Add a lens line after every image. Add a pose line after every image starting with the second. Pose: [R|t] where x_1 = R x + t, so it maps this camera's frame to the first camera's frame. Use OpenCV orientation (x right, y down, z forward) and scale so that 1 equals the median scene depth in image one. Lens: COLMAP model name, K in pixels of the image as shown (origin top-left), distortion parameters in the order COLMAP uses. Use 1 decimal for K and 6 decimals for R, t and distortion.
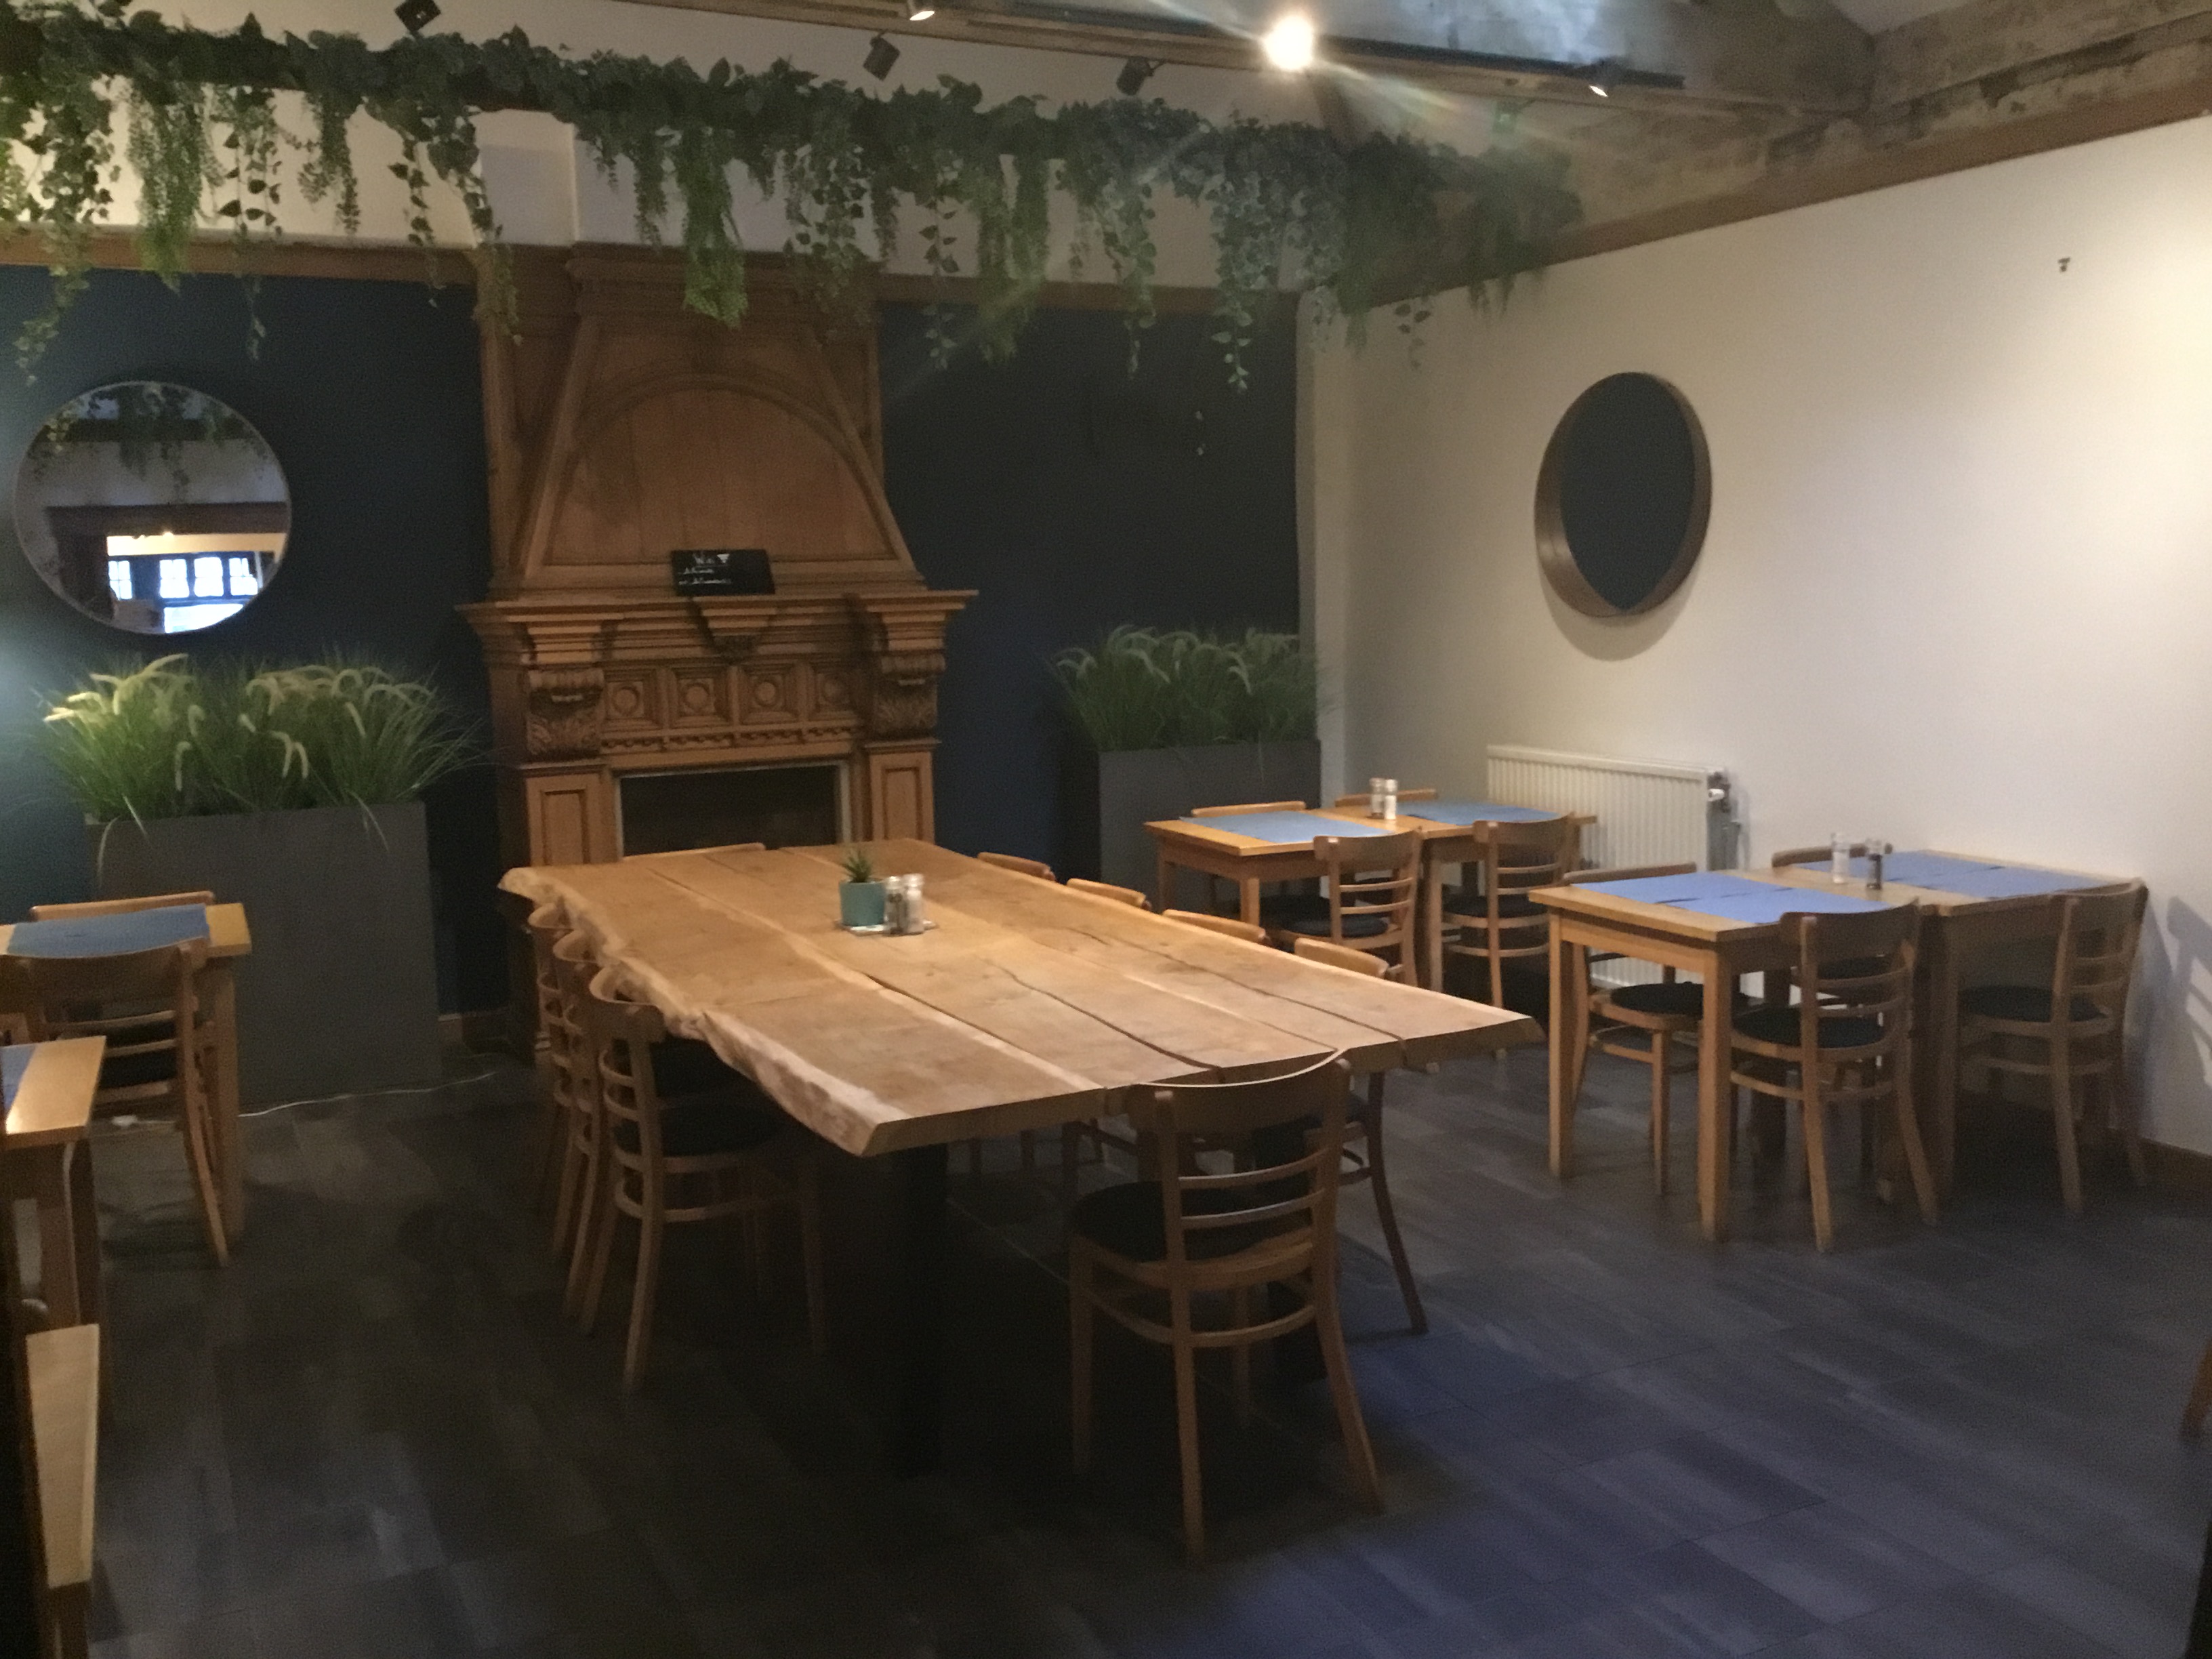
lens RADIAL K [[2019.5, 0, 1108.1], [0, 2019.5, 837.6], [0, 0, 1]] dist [0.072752, 0.000000]
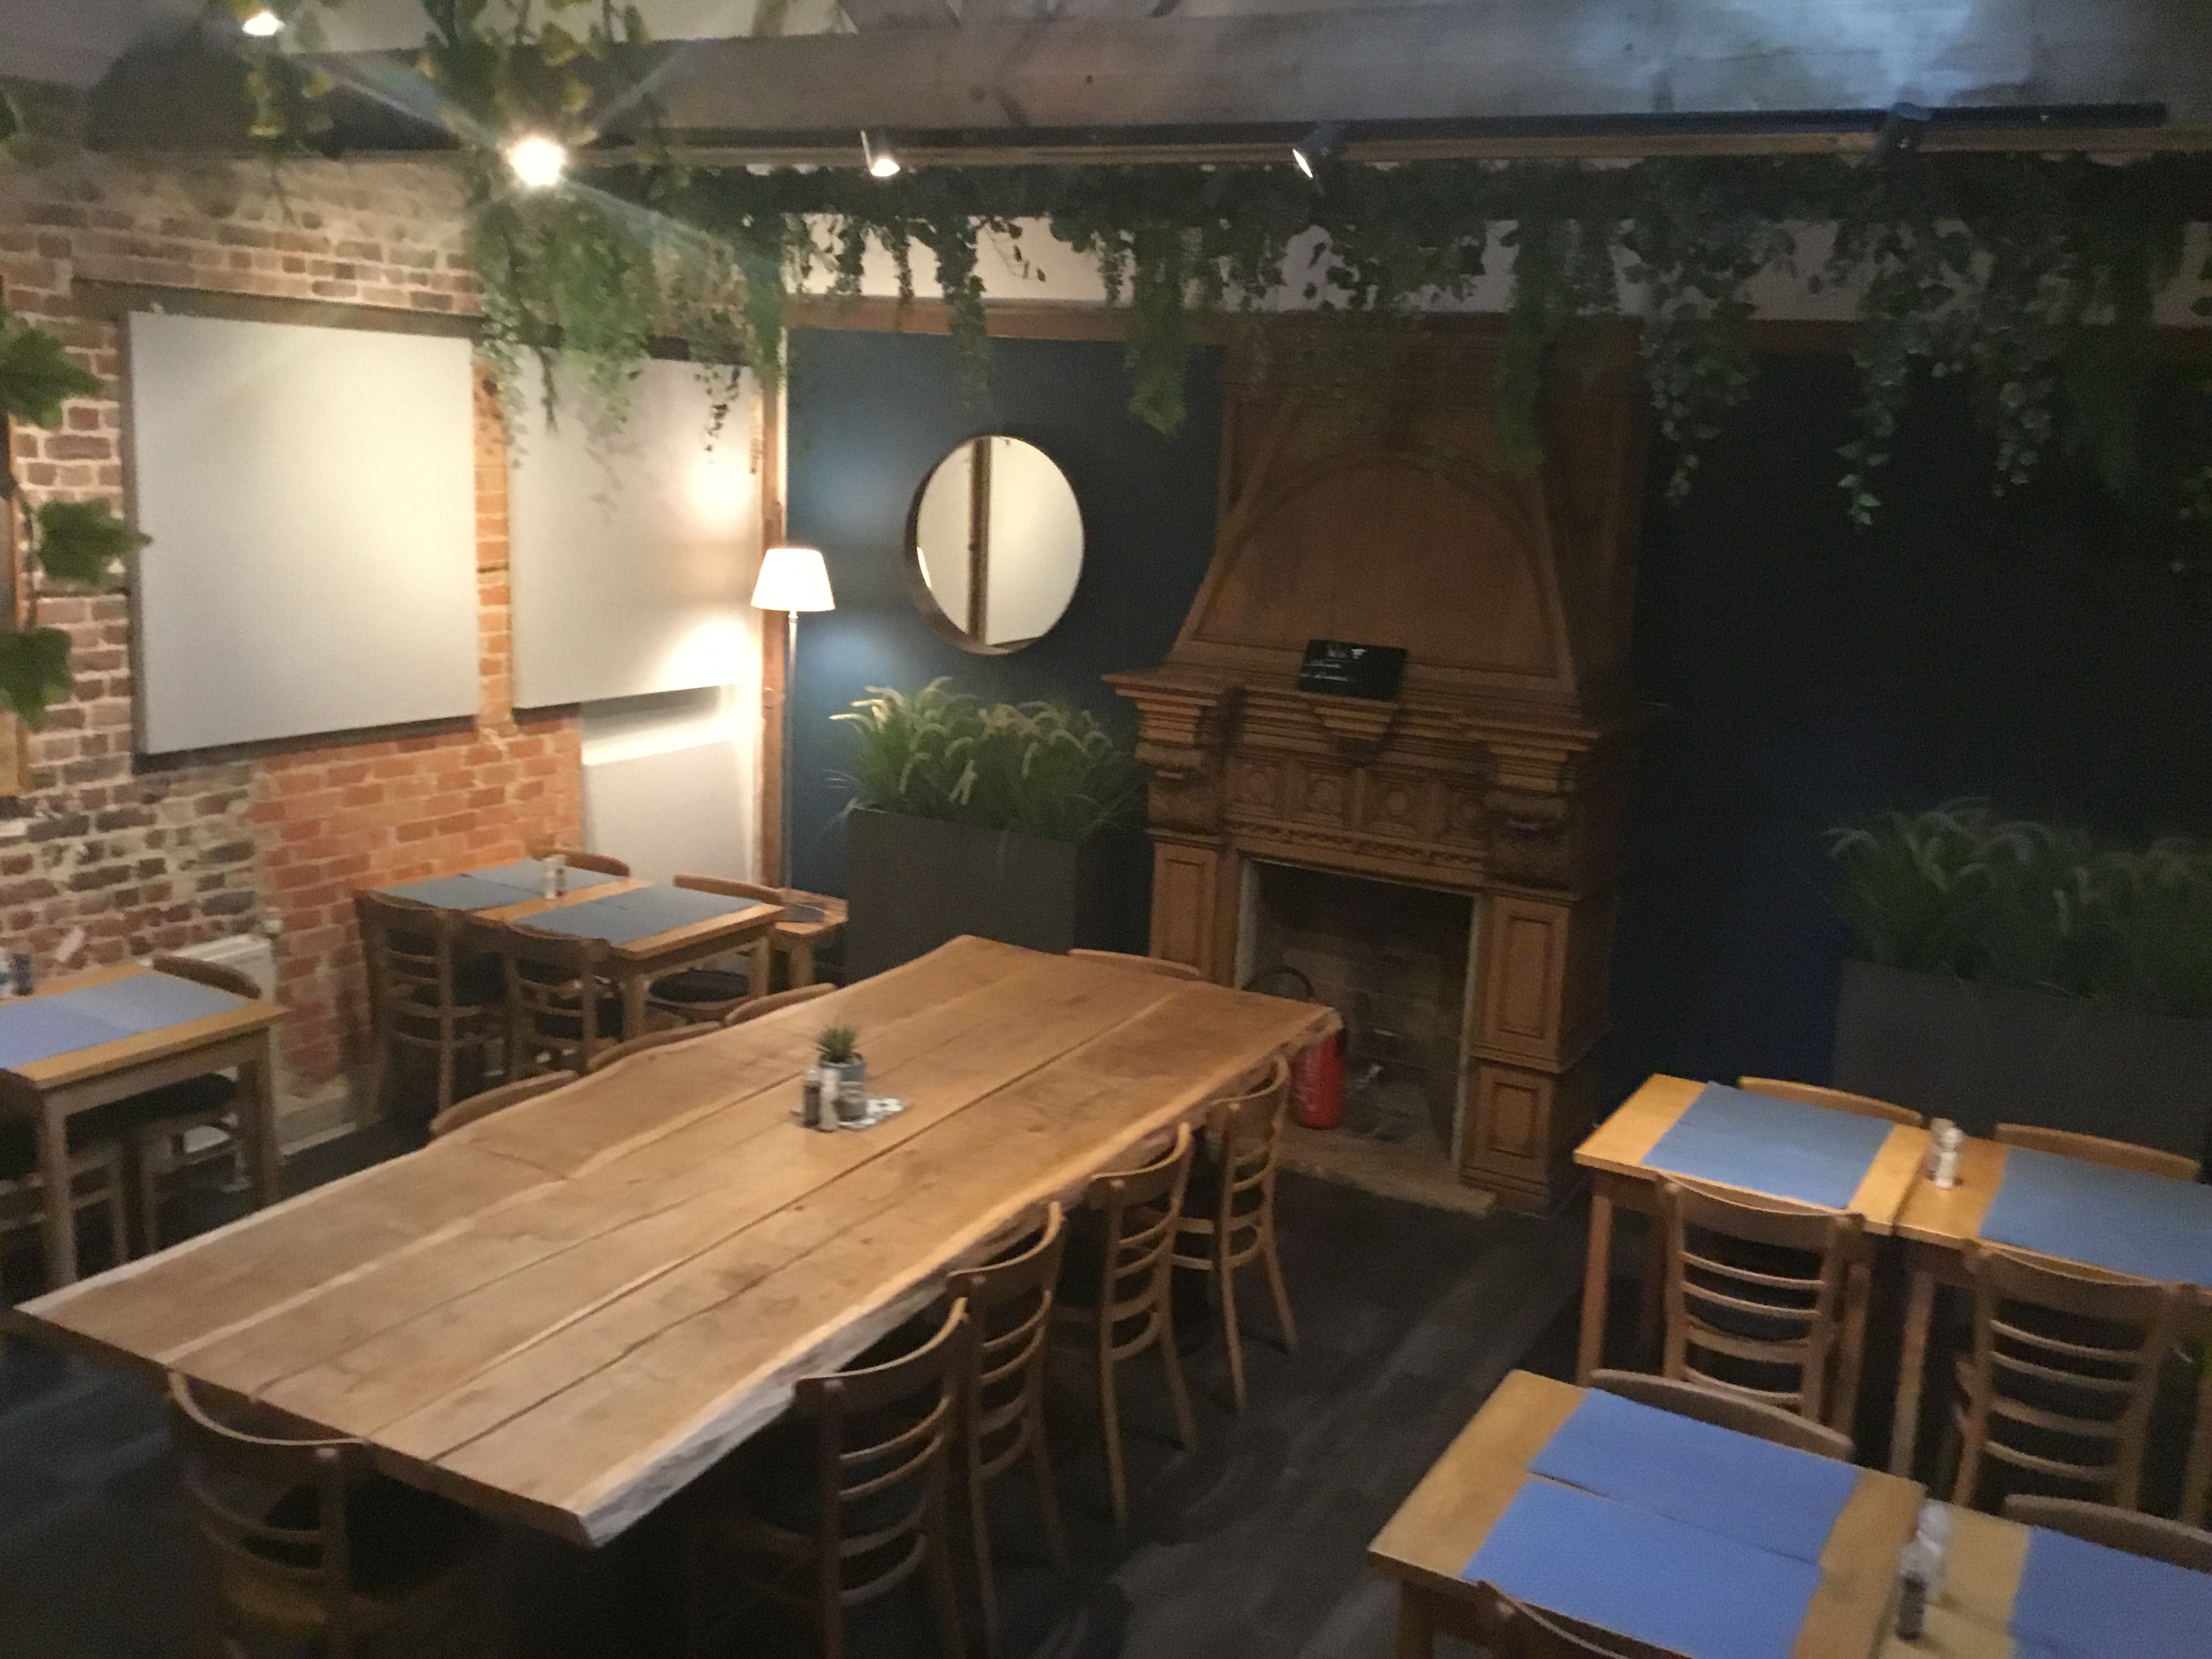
lens RADIAL K [[2019.5, 0, 1108.8], [0, 2019.5, 818.6], [0, 0, 1]] dist [0.072752, 0.000000]
pose [[0.566845, 0.211727, -0.796152, 0.494177], [-0.165735, 0.975960, 0.141544, -0.176154], [0.806981, 0.051717, 0.588308, 0.372735]]
